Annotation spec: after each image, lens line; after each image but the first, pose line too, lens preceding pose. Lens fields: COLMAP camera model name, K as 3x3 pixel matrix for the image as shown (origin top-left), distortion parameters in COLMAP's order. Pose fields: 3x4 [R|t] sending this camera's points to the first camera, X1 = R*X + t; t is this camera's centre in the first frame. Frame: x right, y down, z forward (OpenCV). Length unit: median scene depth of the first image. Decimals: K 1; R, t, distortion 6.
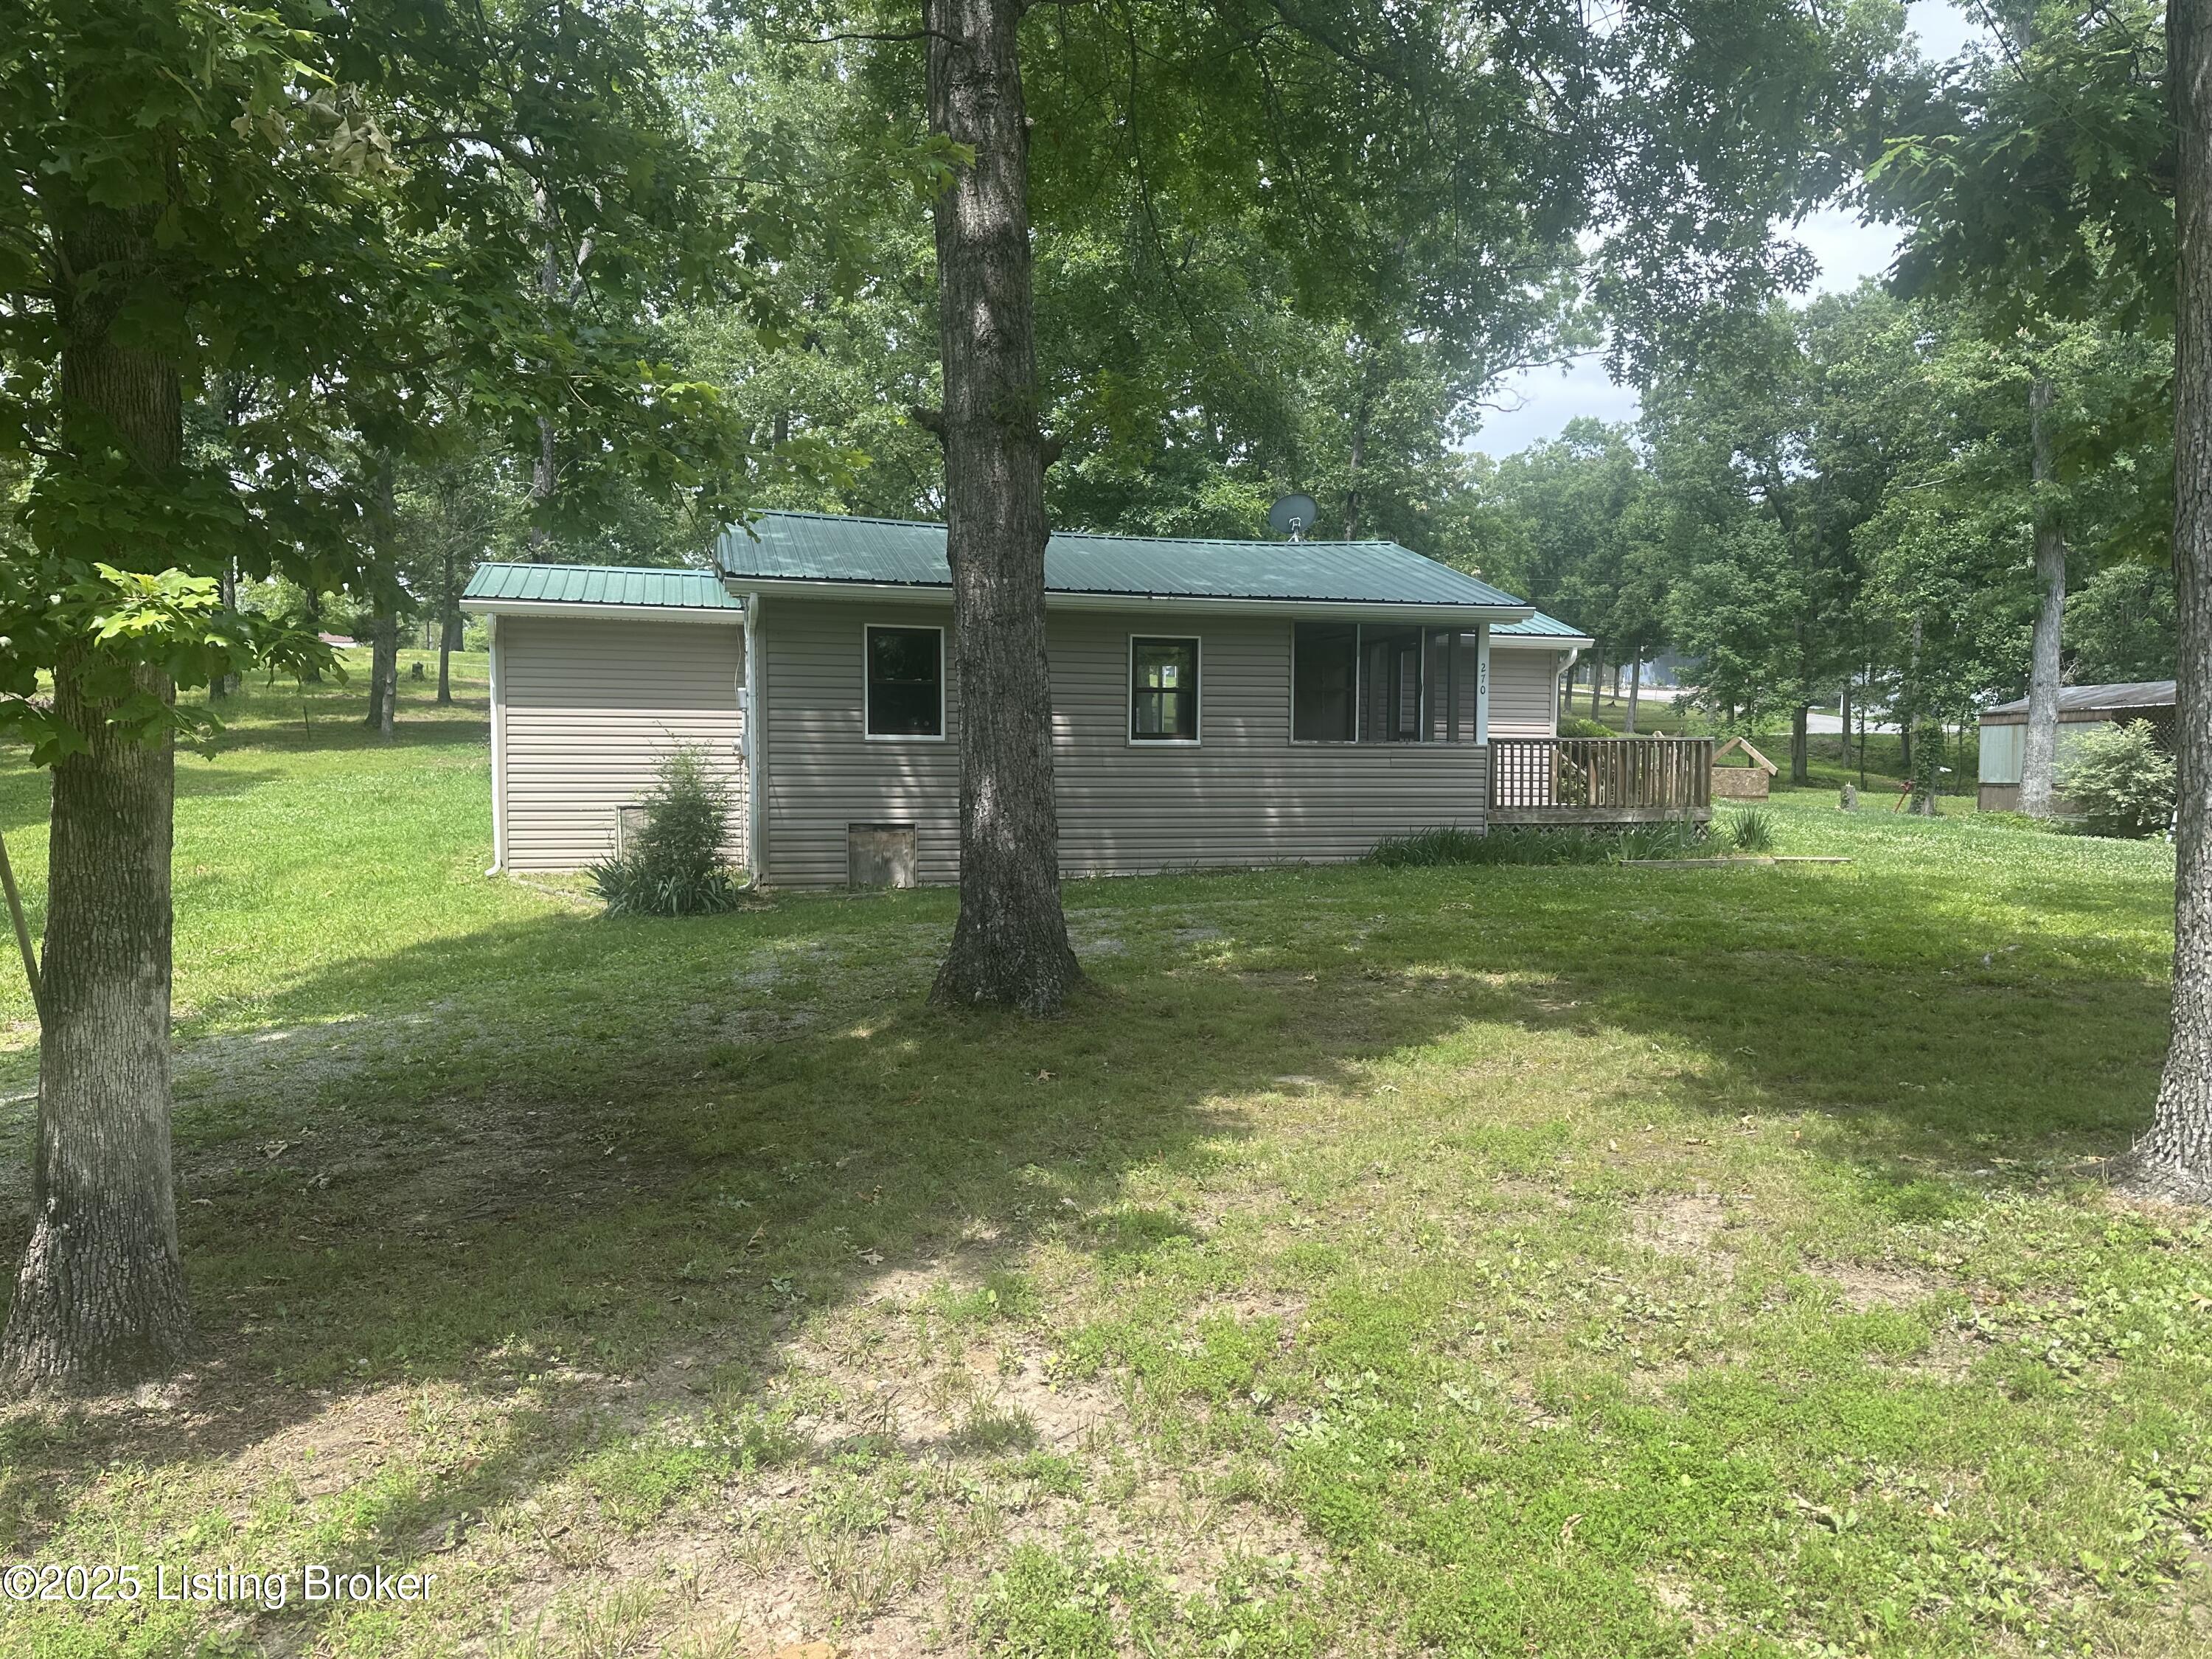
lens RADIAL K [[1499.7, 0, 1083.2], [0, 1499.7, 831.5], [0, 0, 1]] dist [0.066875, -0.071803]
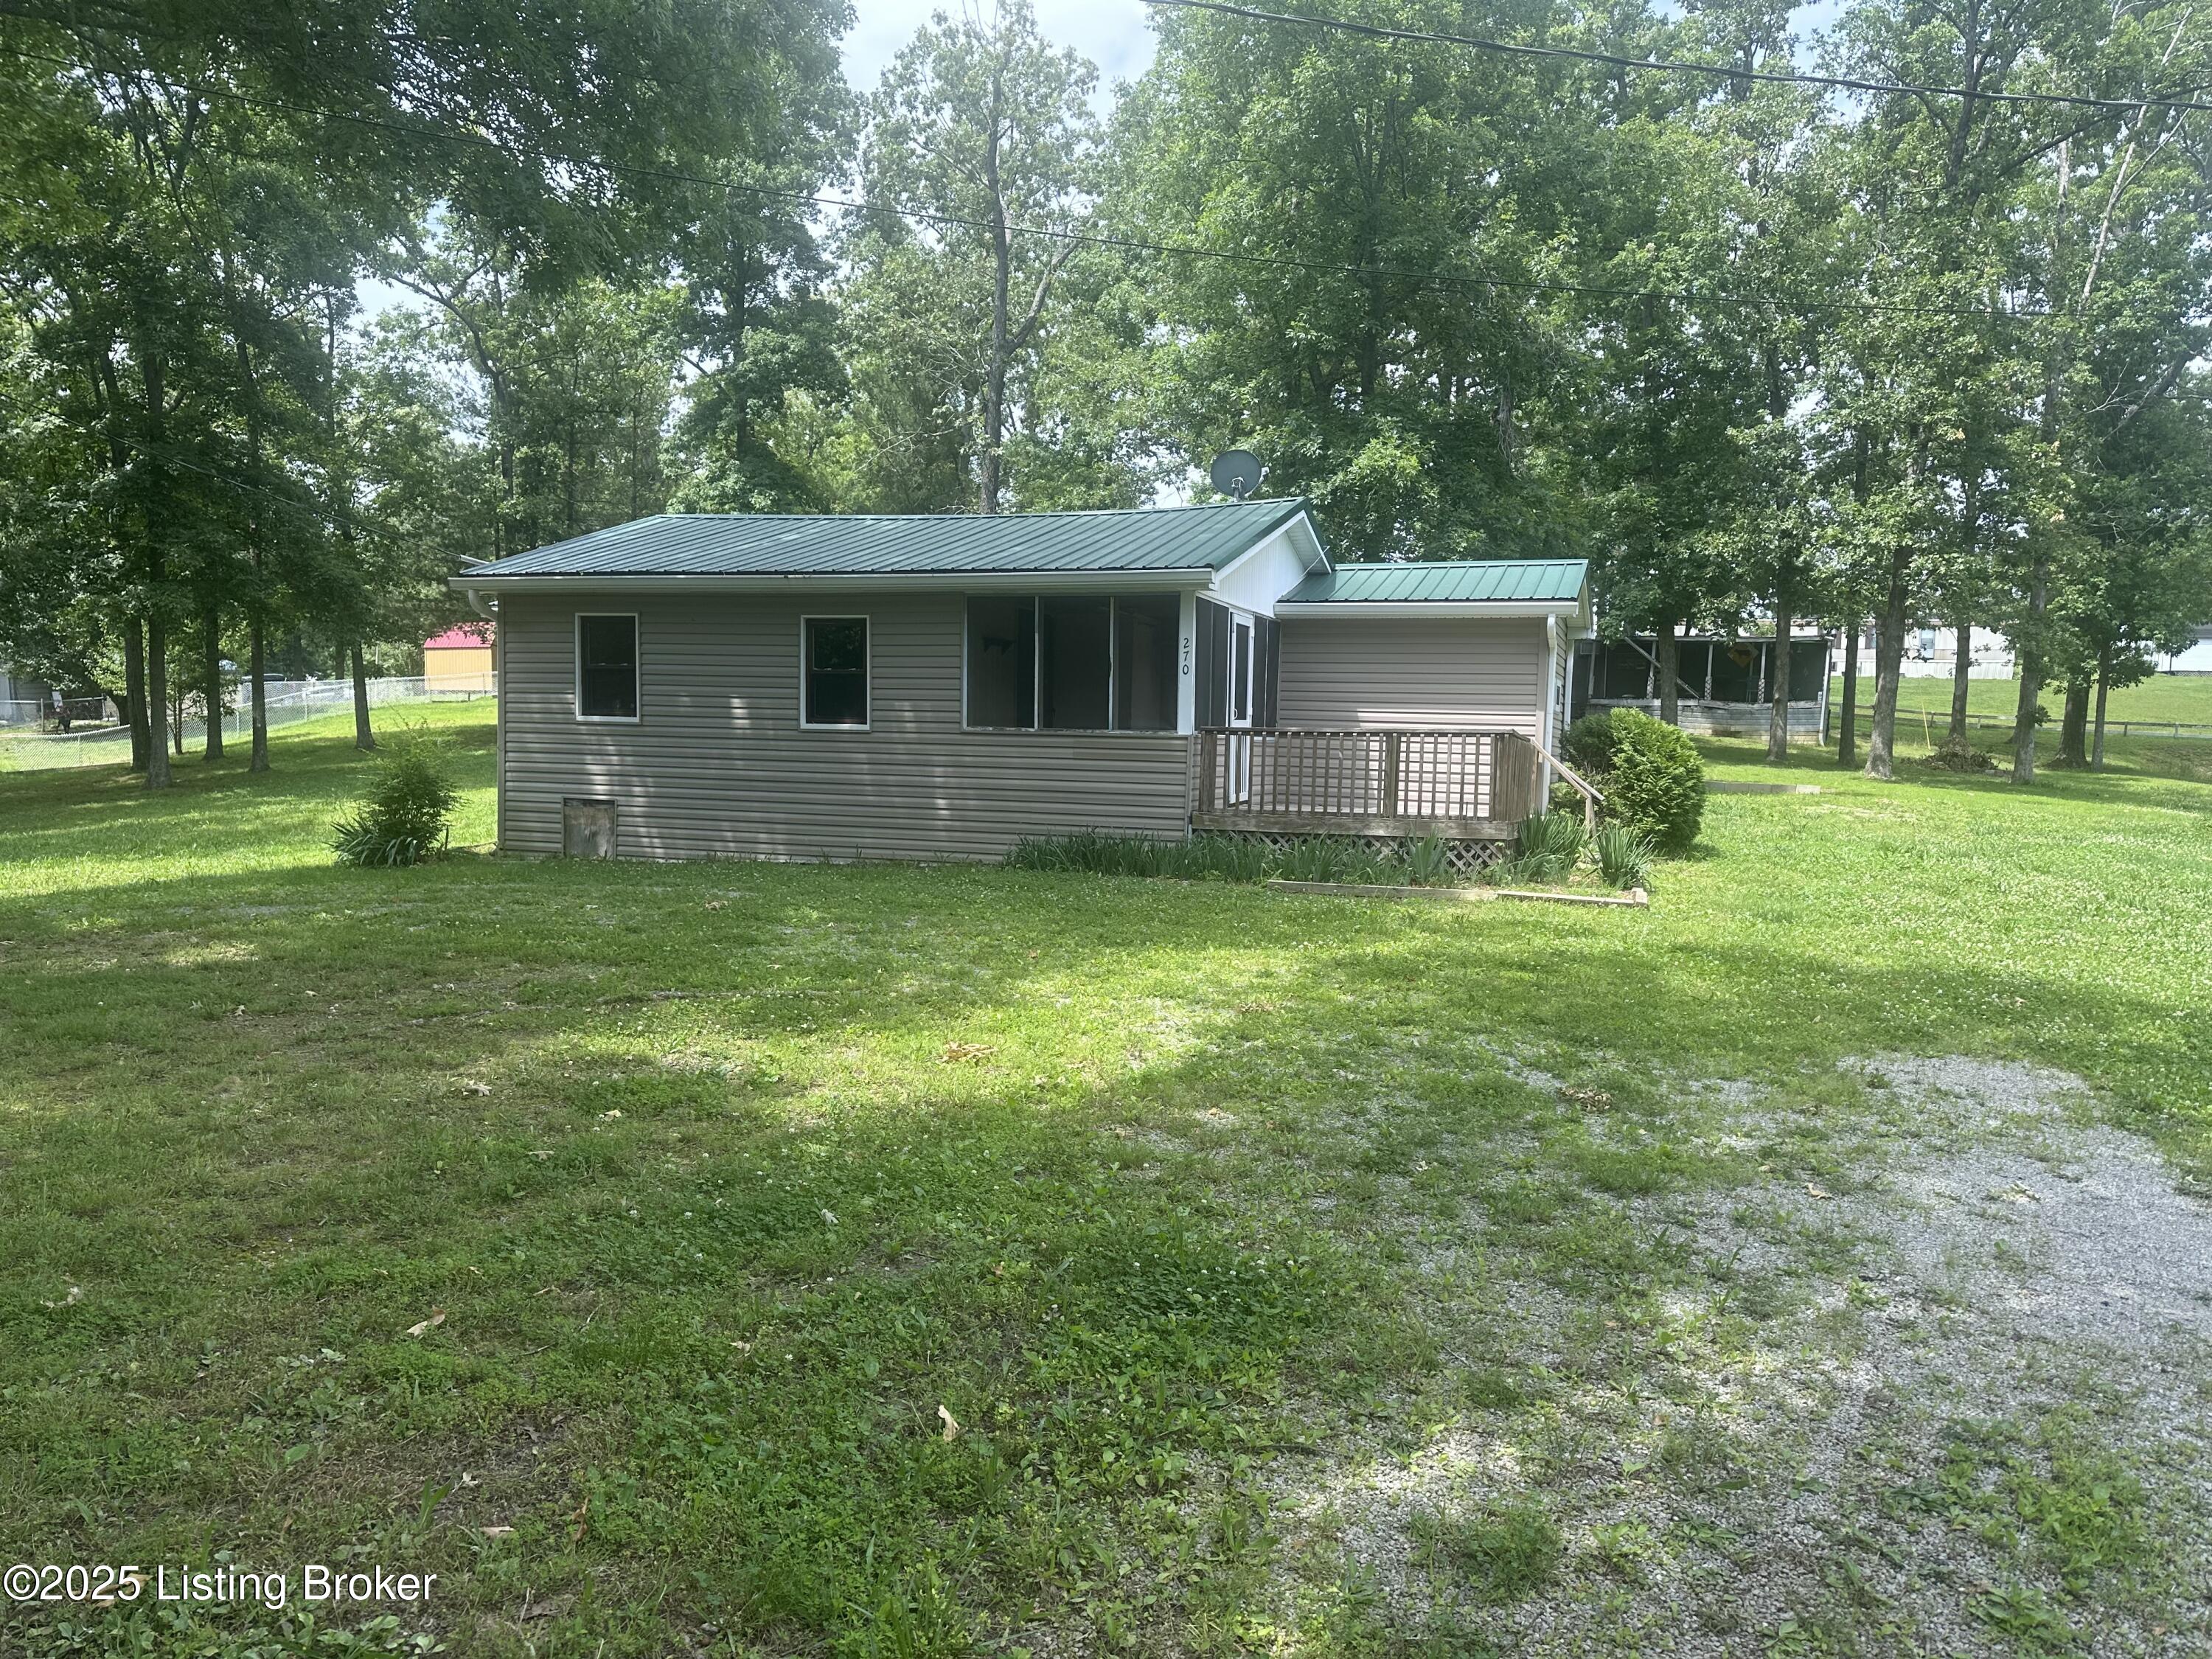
lens RADIAL K [[1499.7, 0, 1092.0], [0, 1499.7, 832.5], [0, 0, 1]] dist [0.066875, -0.071803]
pose [[0.822826, 0.046694, -0.566372, 0.722256], [-0.046724, 0.998803, 0.014465, -0.012866], [0.566370, 0.014561, 0.824022, 0.291266]]
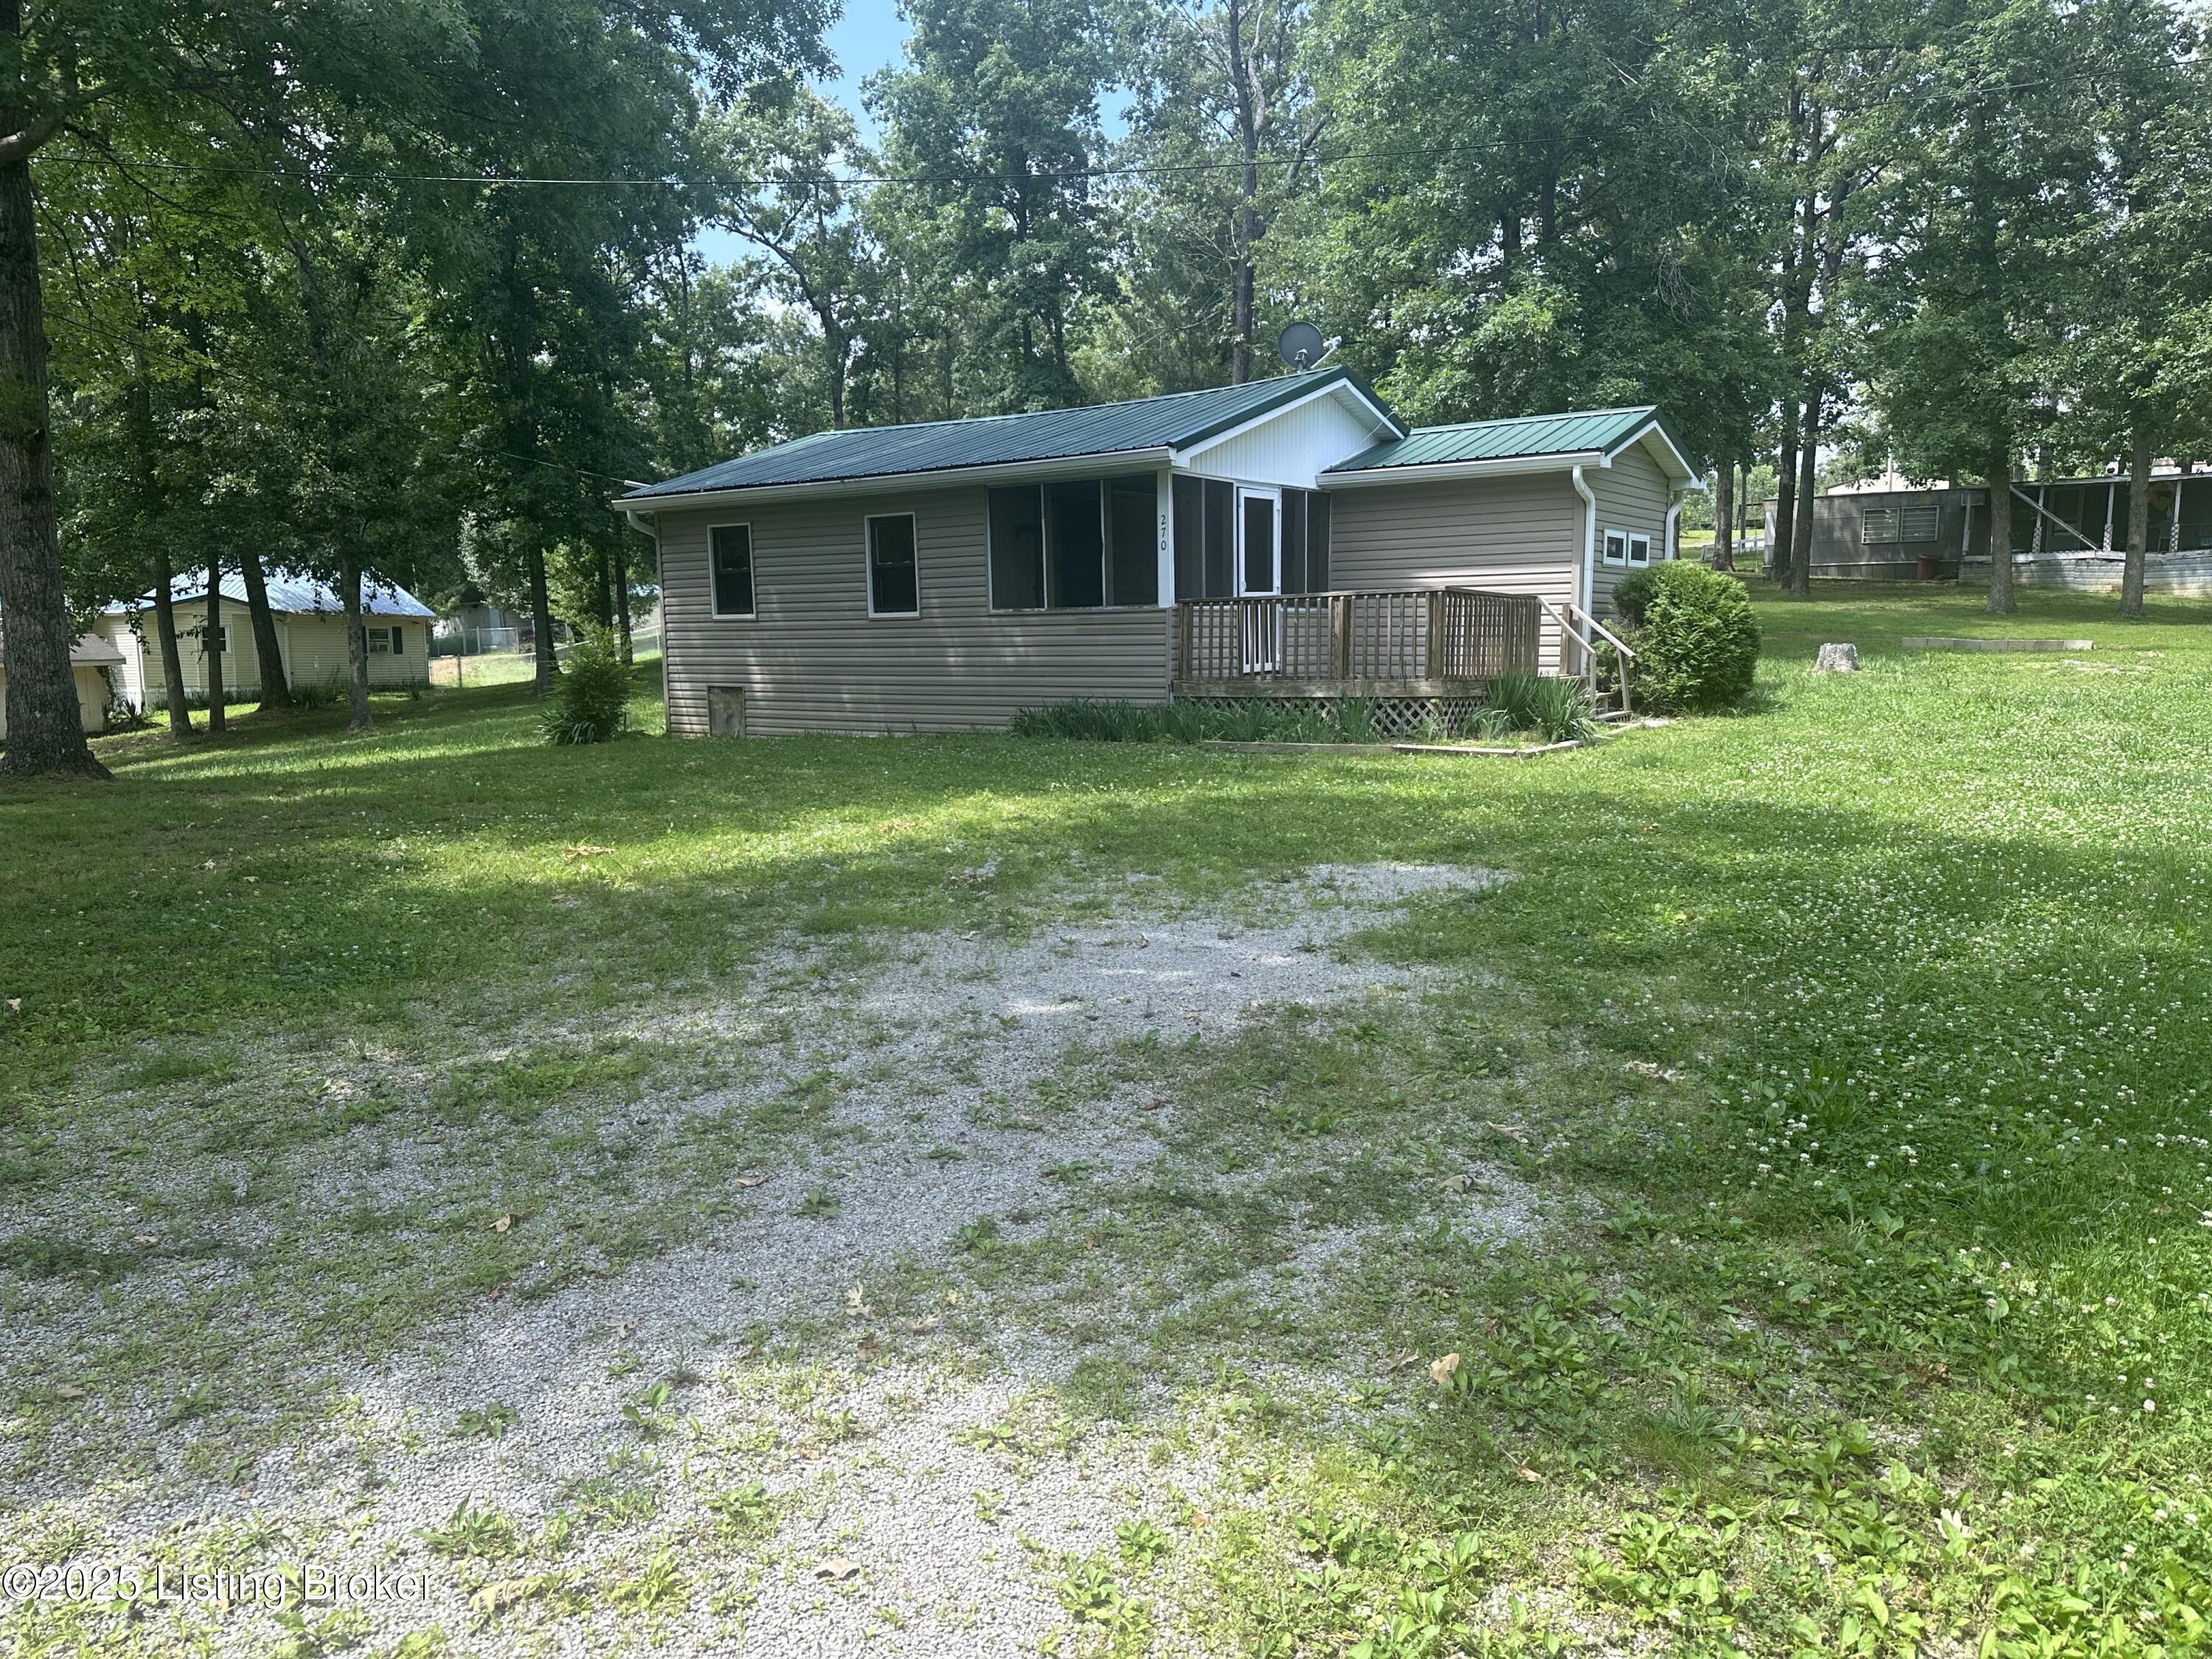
lens RADIAL K [[1499.7, 0, 1107.0], [0, 1499.7, 867.8], [0, 0, 1]] dist [0.066875, -0.071803]
pose [[0.623613, 0.100521, -0.775243, 0.985945], [-0.021189, 0.993507, 0.111777, -0.002519], [0.781446, -0.053279, 0.621694, 0.423926]]
